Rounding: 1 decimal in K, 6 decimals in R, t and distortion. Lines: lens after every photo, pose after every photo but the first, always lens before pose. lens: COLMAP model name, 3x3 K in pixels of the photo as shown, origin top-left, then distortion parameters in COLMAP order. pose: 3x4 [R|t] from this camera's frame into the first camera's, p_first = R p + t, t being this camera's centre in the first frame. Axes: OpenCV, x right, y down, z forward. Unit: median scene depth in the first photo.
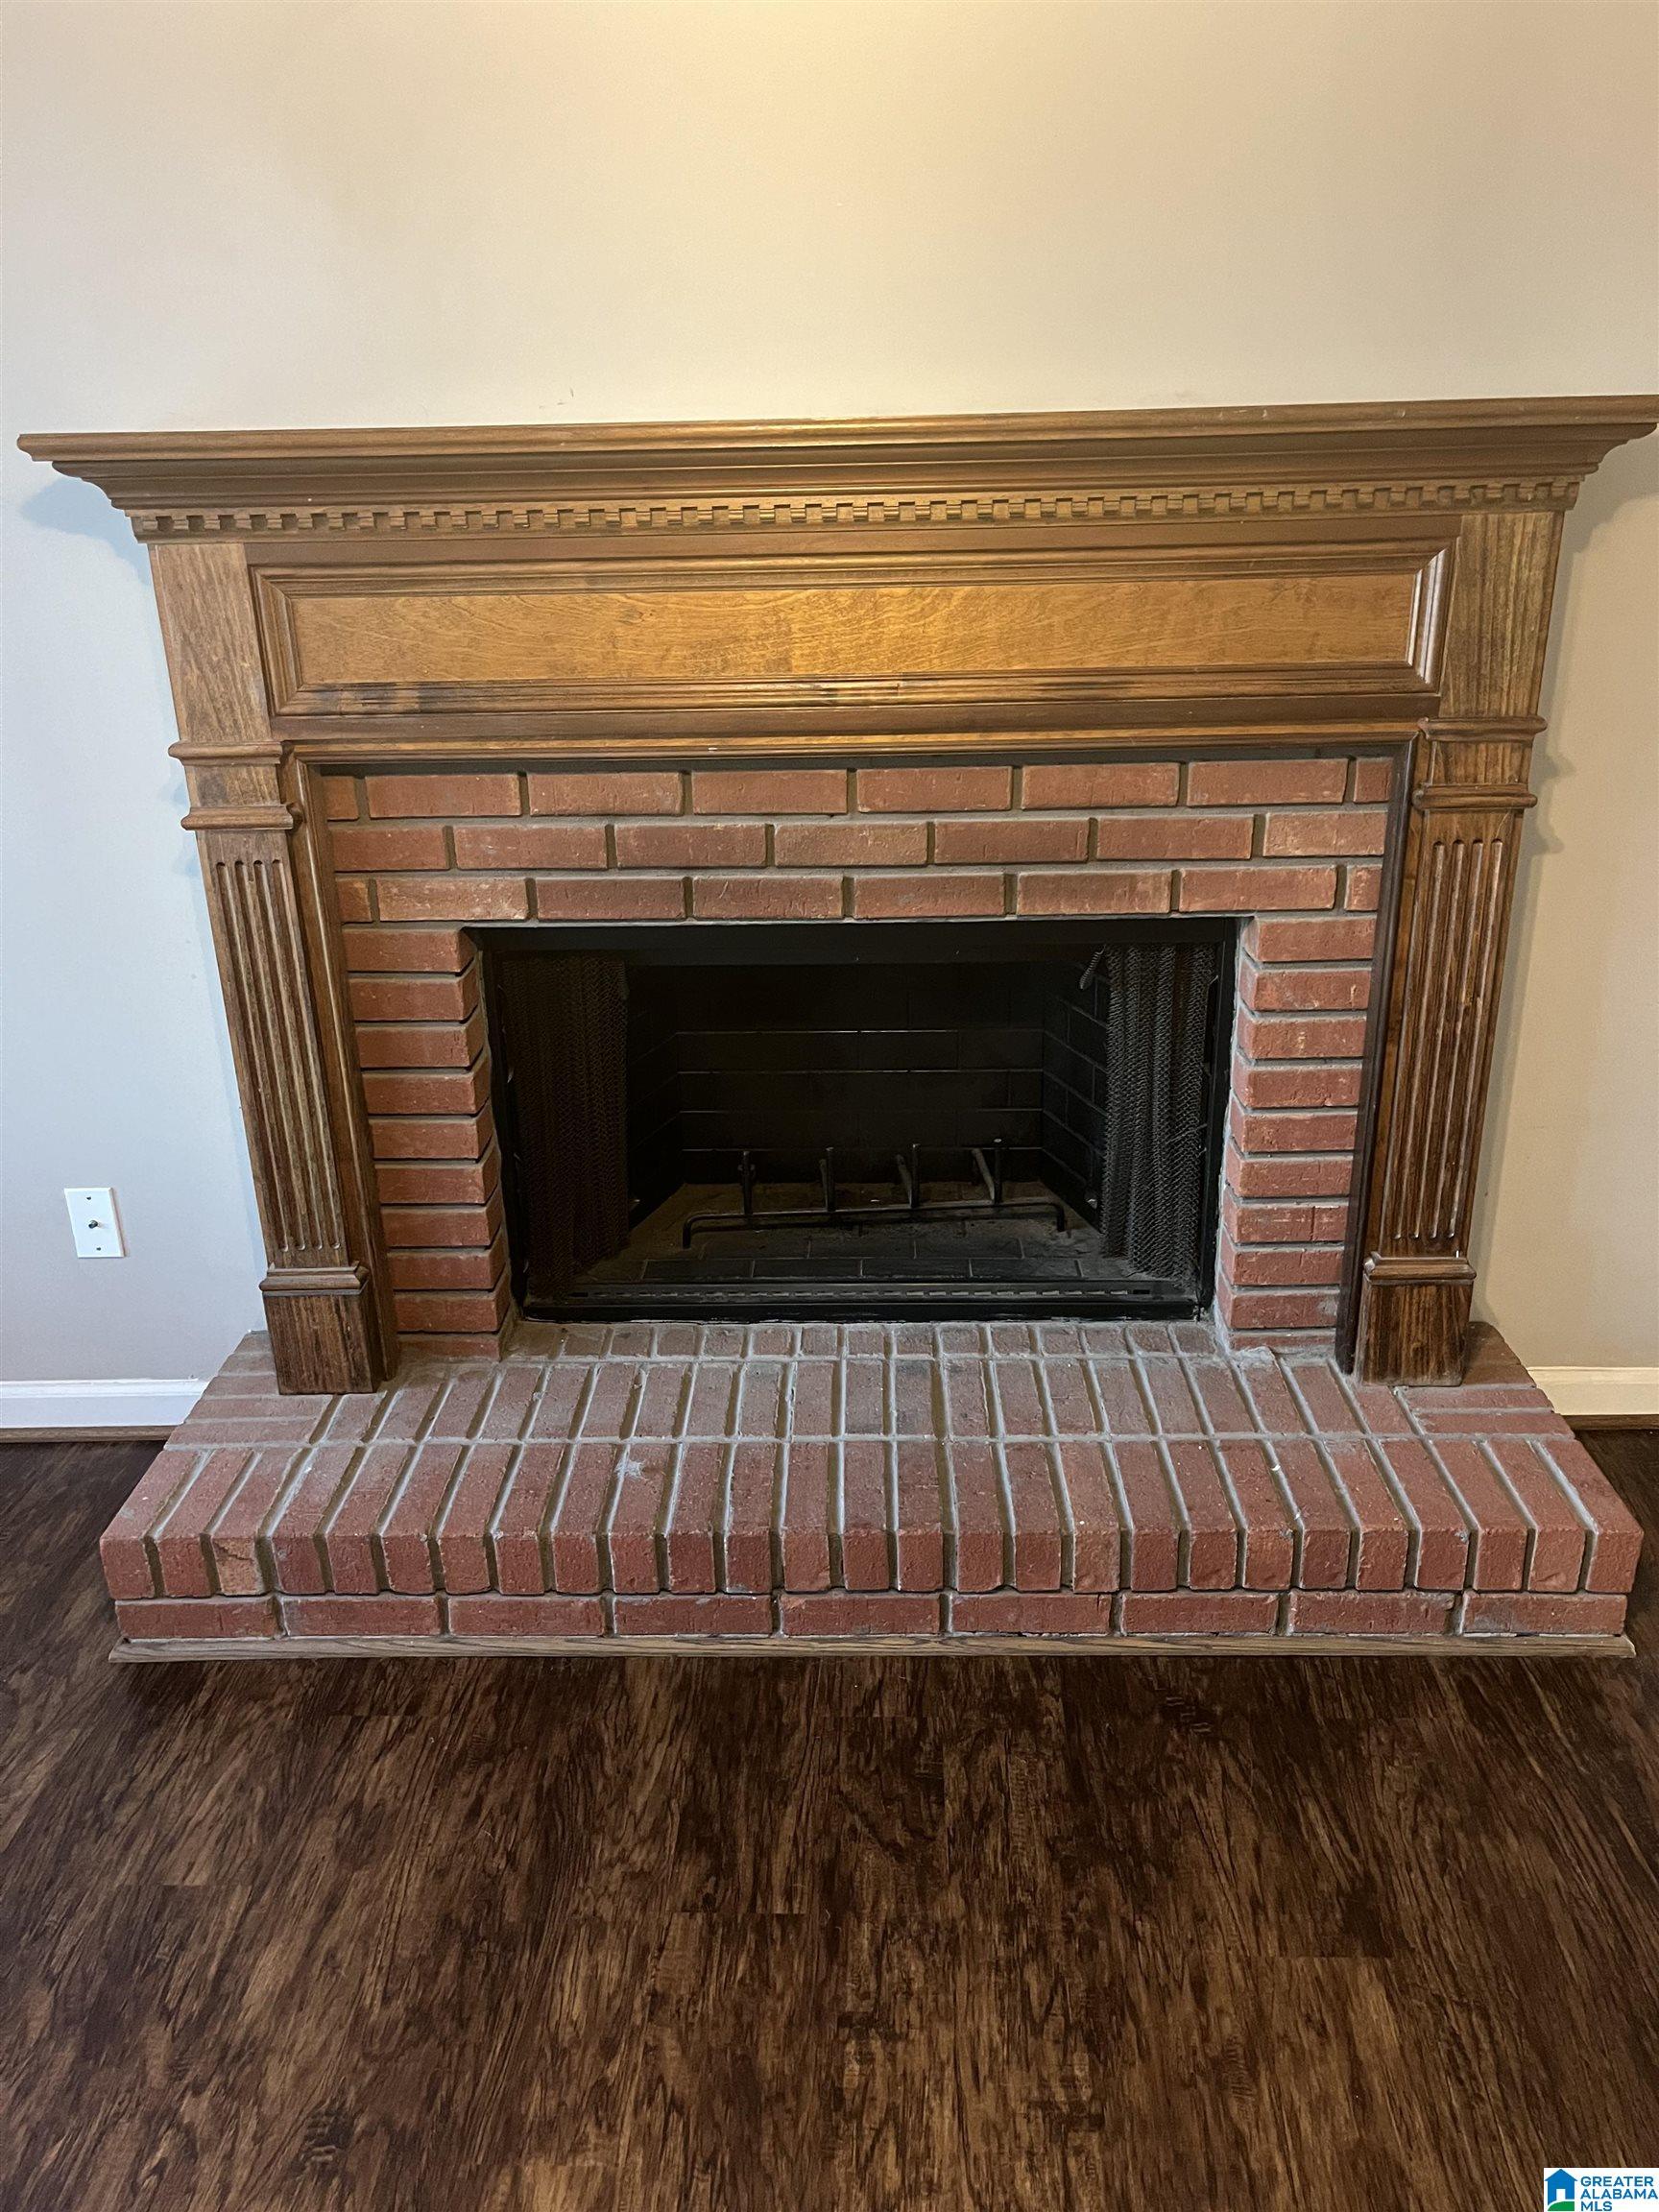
lens RADIAL K [[1670.3, 0, 824.3], [0, 1670.3, 1106.5], [0, 0, 1]] dist [0.062775, -0.082705]
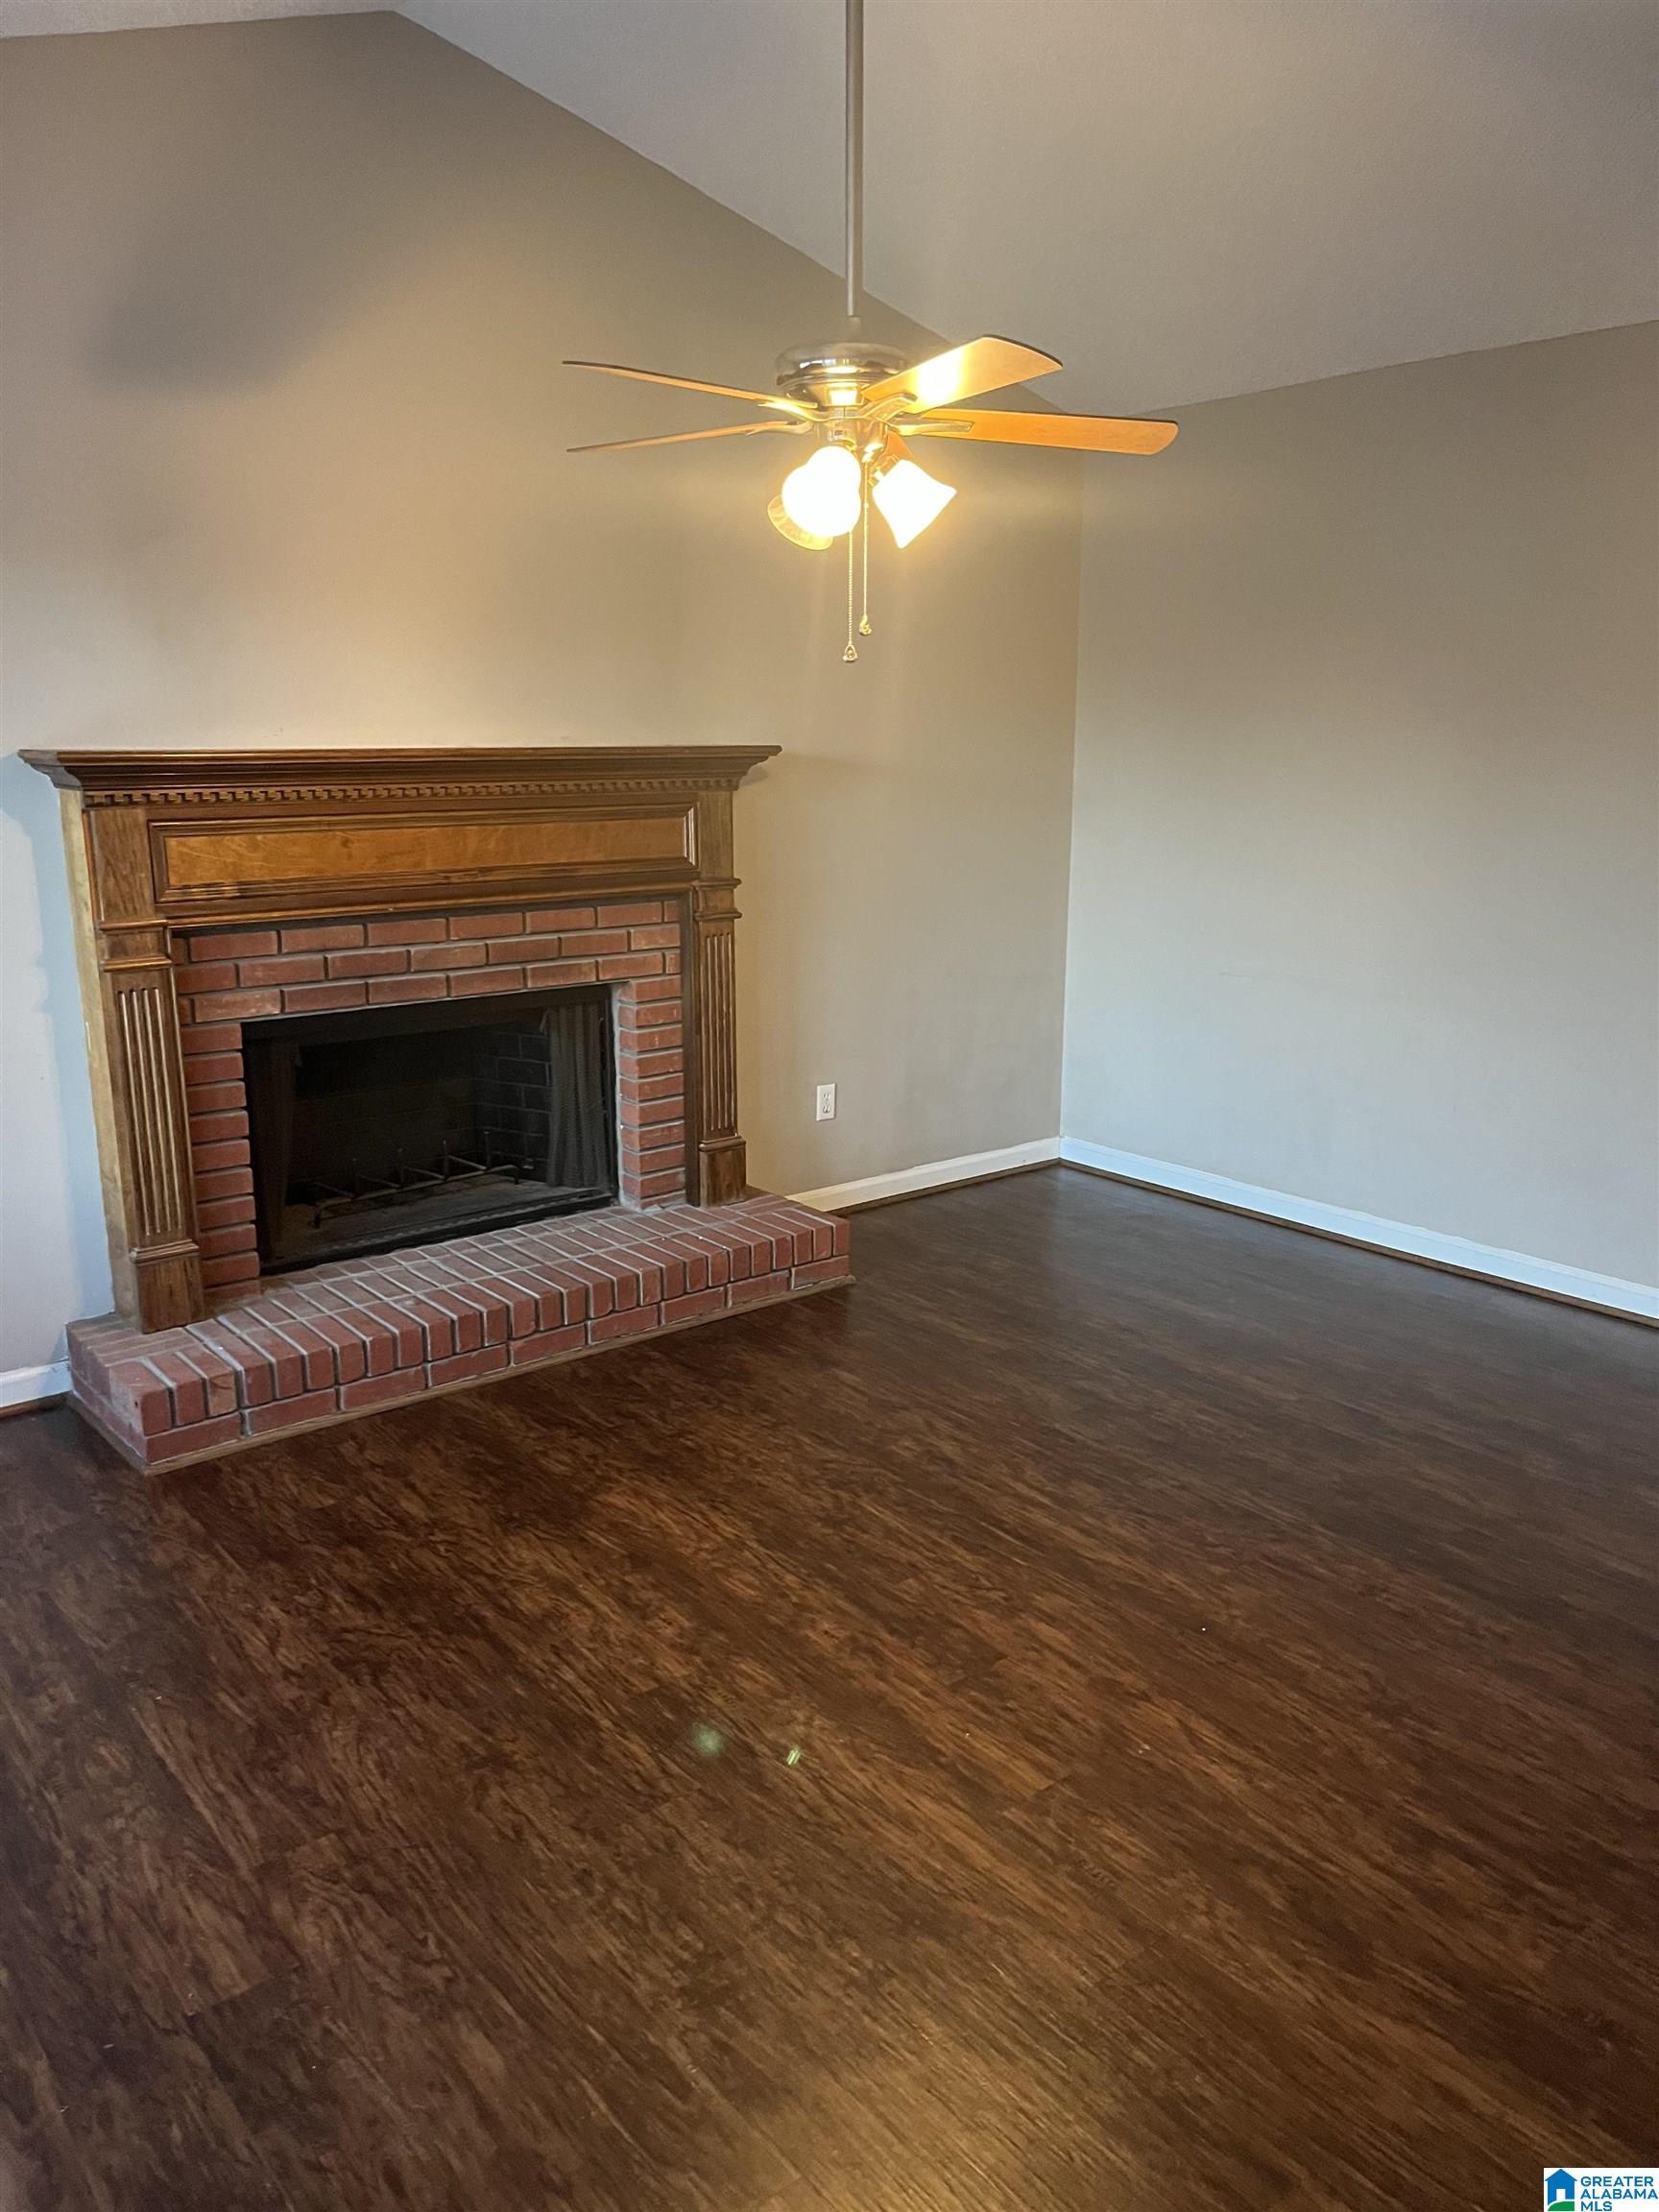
lens RADIAL K [[1670.3, 0, 832.1], [0, 1670.3, 1108.5], [0, 0, 1]] dist [0.062775, -0.082705]
pose [[0.756695, -0.125866, 0.641538, -0.906284], [0.219787, 0.973153, -0.068311, 0.237741], [-0.615716, 0.192692, 0.764044, -0.694053]]
